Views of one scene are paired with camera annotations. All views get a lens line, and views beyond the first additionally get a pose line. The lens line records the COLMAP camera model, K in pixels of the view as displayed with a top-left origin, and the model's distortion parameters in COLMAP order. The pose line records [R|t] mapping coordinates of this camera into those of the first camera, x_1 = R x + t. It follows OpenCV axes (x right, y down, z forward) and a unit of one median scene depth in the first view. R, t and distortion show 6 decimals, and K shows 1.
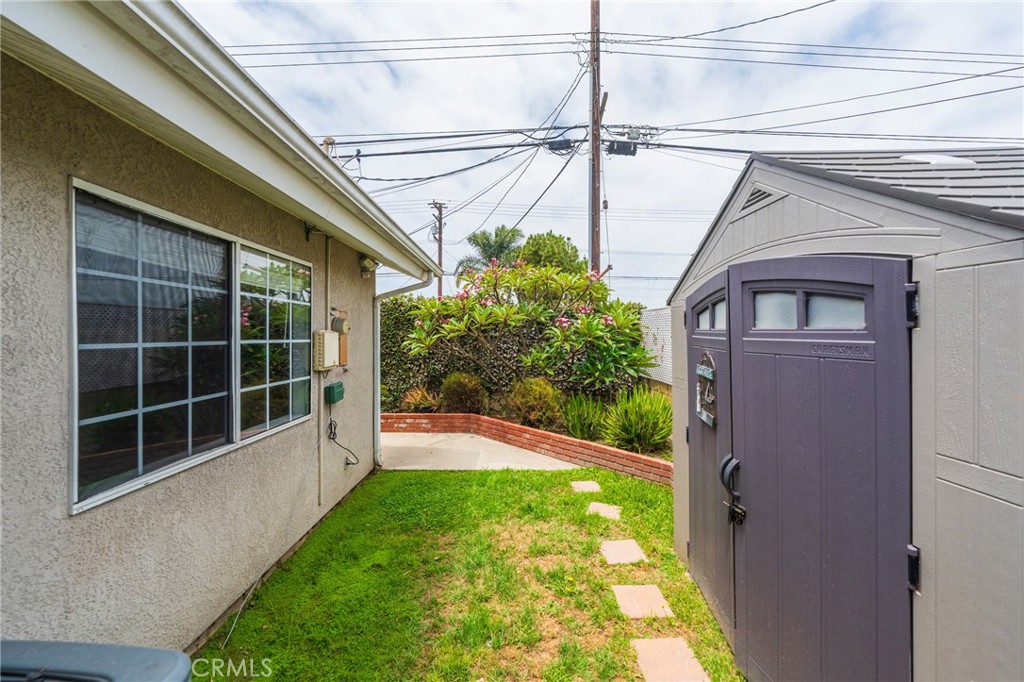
lens RADIAL K [[413.6, 0, 508.7], [0, 413.6, 337.0], [0, 0, 1]] dist [0.001325, 0.000028]
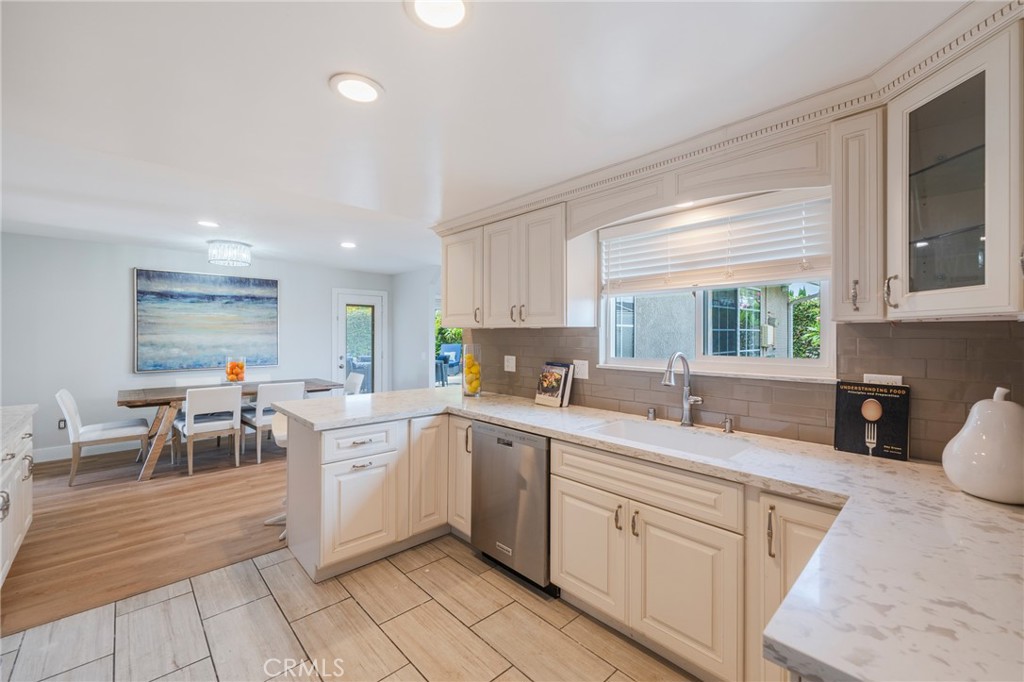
lens RADIAL K [[413.6, 0, 510.8], [0, 413.6, 333.8], [0, 0, 1]] dist [0.001325, 0.000028]
pose [[0.684879, -0.000636, -0.728656, 0.094245], [-0.000747, 0.999998, -0.001575, 0.024081], [0.728656, 0.001623, 0.684878, -0.955939]]
